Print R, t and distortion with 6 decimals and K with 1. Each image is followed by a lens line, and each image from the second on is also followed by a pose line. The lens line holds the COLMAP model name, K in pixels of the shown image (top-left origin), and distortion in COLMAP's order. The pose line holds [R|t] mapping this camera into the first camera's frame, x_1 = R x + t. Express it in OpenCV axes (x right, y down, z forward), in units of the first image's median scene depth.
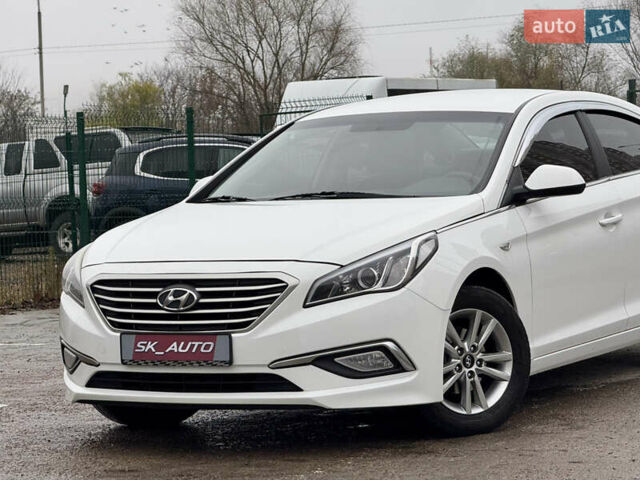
lens RADIAL K [[2232.8, 0, 320.2], [0, 2232.8, 240.9], [0, 0, 1]] dist [0.140540, 0.714911]
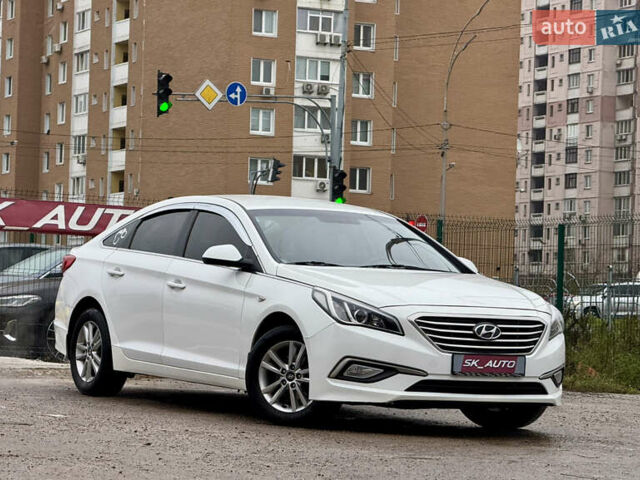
lens RADIAL K [[2232.8, 0, 320.2], [0, 2232.8, 240.9], [0, 0, 1]] dist [0.140540, 0.714911]
pose [[0.514491, 0.083659, 0.853405, -1.368680], [-0.033992, 0.996437, -0.077188, 0.082639], [-0.856822, 0.010704, 0.515501, 0.316647]]
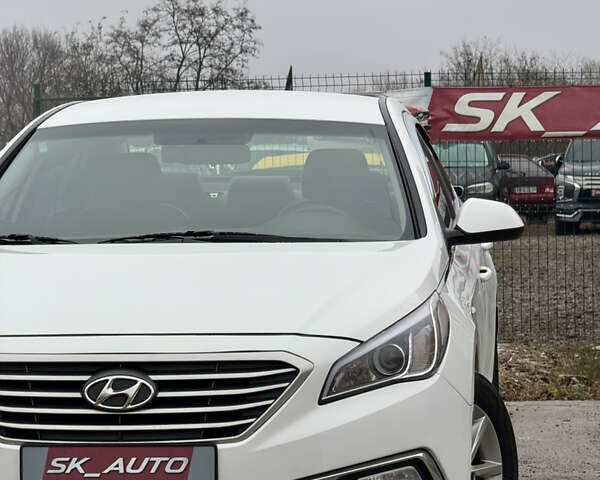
lens RADIAL K [[2758.5, 0, 287.6], [0, 2758.5, 240.2], [0, 0, 1]] dist [0.201048, 0.877608]
pose [[0.916099, 0.013903, 0.400711, -0.337540], [-0.007068, 0.999803, -0.018530, -0.004013], [-0.400890, 0.014143, 0.916017, 0.226535]]
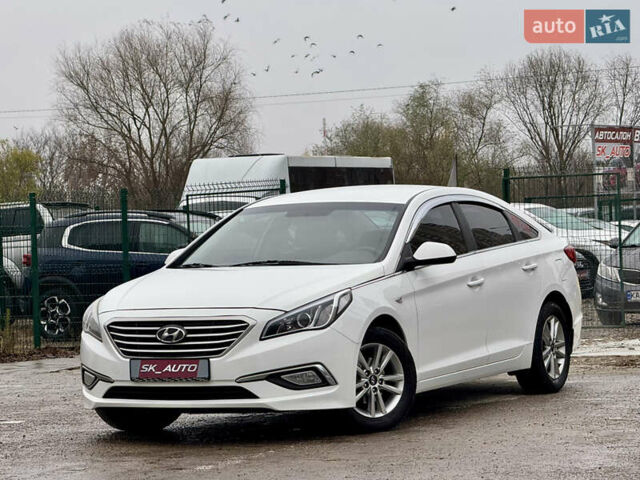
lens RADIAL K [[2360.8, 0, 321.1], [0, 2360.8, 241.6], [0, 0, 1]] dist [0.122721, 0.635441]
pose [[0.998780, 0.004691, 0.049151, -0.041390], [-0.003110, 0.999477, -0.032191, 0.014412], [-0.049276, 0.031999, 0.998272, -0.506030]]
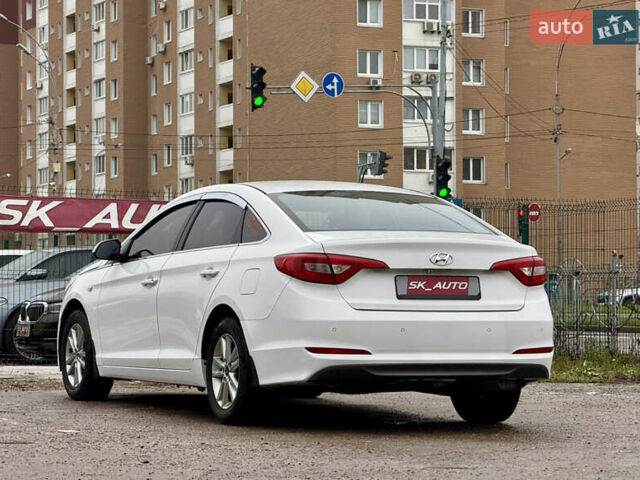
lens RADIAL K [[2279.1, 0, 320.2], [0, 2279.1, 237.4], [0, 0, 1]] dist [0.150472, -0.122938]
pose [[0.561437, 0.063893, 0.825049, -1.237219], [-0.001653, 0.997099, -0.076092, 0.077715], [-0.827518, 0.041357, 0.559914, 0.333574]]
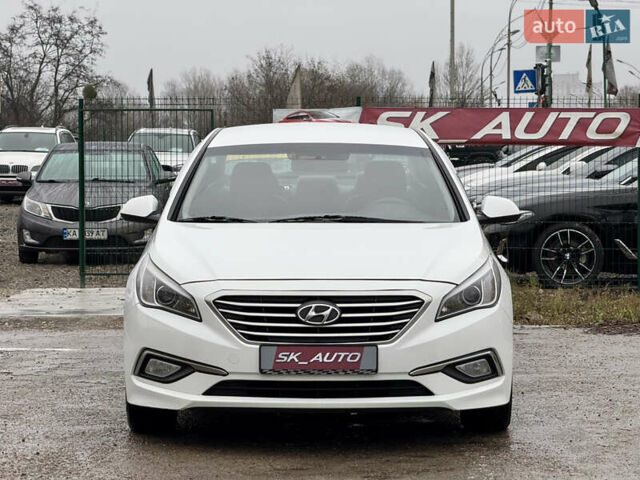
lens RADIAL K [[2182.0, 0, 352.2], [0, 2182.0, 239.4], [0, 0, 1]] dist [0.263915, 1.655280]
pose [[0.866466, 0.015973, 0.498981, -0.574894], [-0.016802, 0.999855, -0.002830, -0.007825], [-0.498954, -0.005931, 0.866608, 0.054401]]
